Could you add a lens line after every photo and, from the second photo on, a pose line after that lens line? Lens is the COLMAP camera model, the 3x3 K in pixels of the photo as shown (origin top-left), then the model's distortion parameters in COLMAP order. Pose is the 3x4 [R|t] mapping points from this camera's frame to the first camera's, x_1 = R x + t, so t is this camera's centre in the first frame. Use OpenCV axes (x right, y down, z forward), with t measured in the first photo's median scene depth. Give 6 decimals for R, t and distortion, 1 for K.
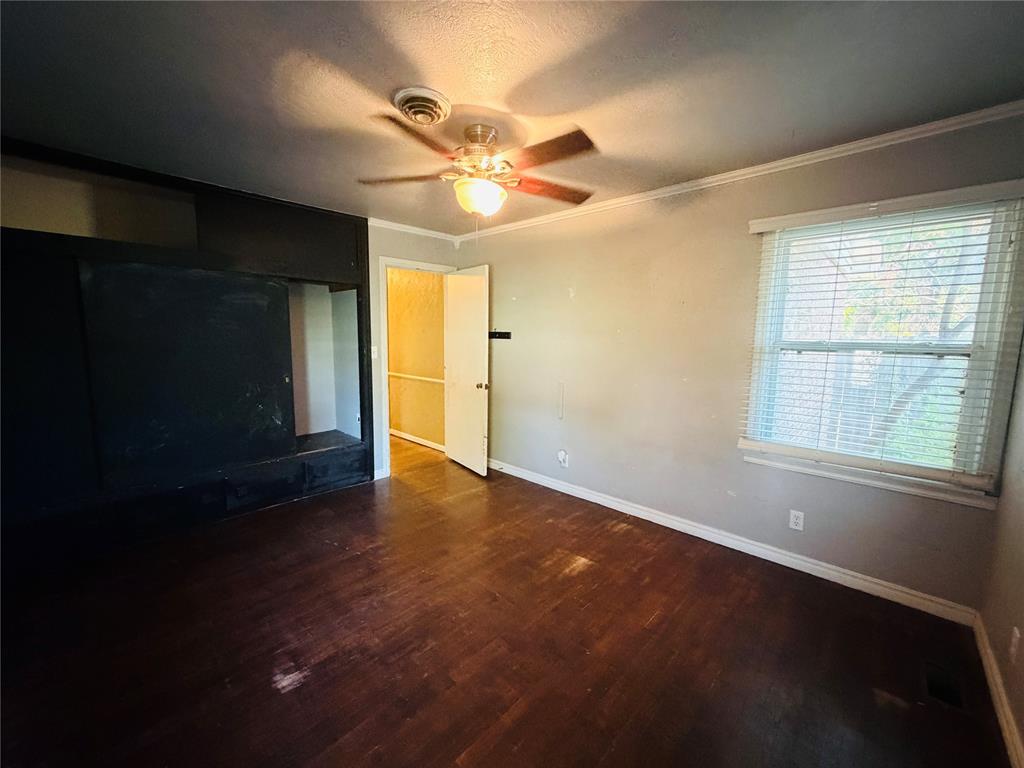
lens RADIAL K [[408.7, 0, 510.0], [0, 408.7, 383.5], [0, 0, 1]] dist [-0.001336, 0.000410]
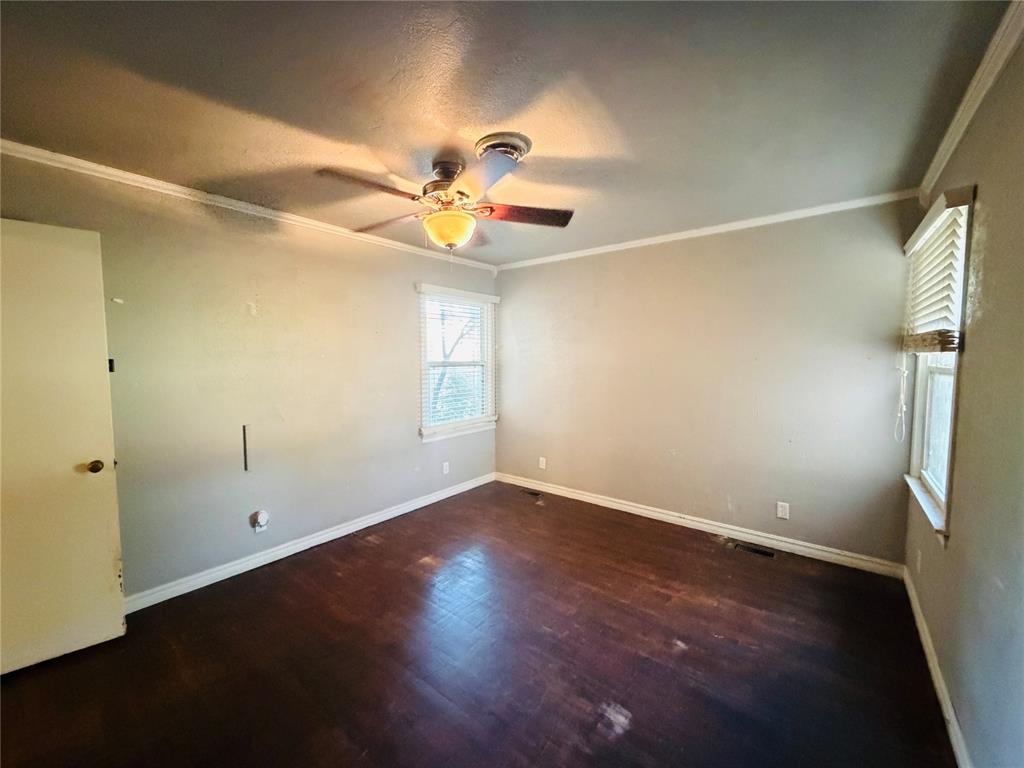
lens RADIAL K [[408.7, 0, 510.0], [0, 408.7, 383.5], [0, 0, 1]] dist [-0.001336, 0.000410]
pose [[-0.076390, -0.077266, 0.994080, -1.177601], [0.126808, 0.988144, 0.086549, -0.145552], [-0.988982, 0.132668, -0.065686, 0.999166]]
